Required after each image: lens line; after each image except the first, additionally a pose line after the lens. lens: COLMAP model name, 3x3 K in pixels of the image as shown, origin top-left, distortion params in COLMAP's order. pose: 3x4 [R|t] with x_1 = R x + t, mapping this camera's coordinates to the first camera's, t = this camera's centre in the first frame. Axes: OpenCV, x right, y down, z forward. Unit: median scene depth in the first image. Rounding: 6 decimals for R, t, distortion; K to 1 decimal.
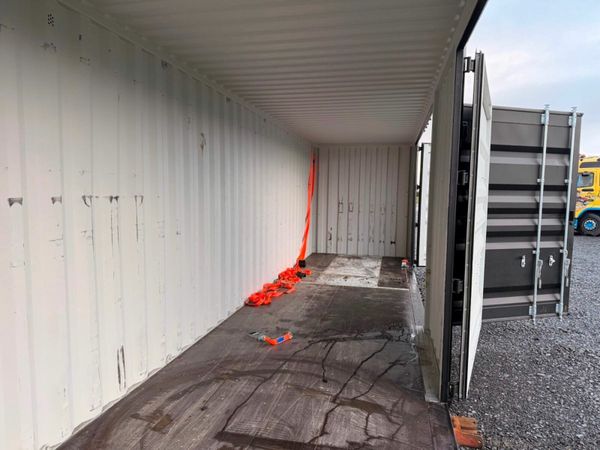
lens RADIAL K [[414.2, 0, 296.2], [0, 414.2, 223.9], [0, 0, 1]] dist [0.050054, -0.055897]
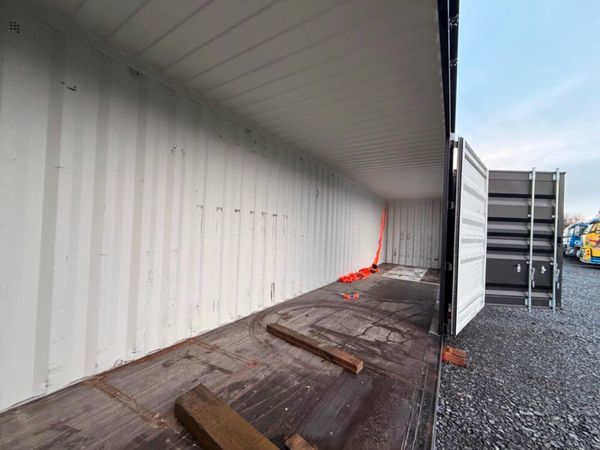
lens RADIAL K [[238.5, 0, 298.4], [0, 238.5, 225.9], [0, 0, 1]] dist [-0.003524, 0.000475]
pose [[0.938809, 0.023575, -0.343630, 0.095802], [-0.061072, 0.993240, -0.098710, 0.083281], [0.338980, 0.113656, 0.933903, -0.119003]]
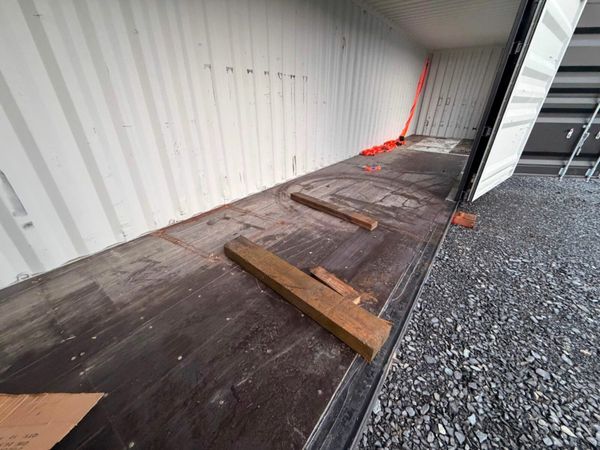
lens RADIAL K [[238.5, 0, 298.3], [0, 238.5, 226.4], [0, 0, 1]] dist [-0.003524, 0.000475]
pose [[0.910229, 0.187603, -0.369171, 0.097550], [-0.029438, 0.918552, 0.394202, 0.103316], [0.413057, -0.347946, 0.841616, -0.130617]]
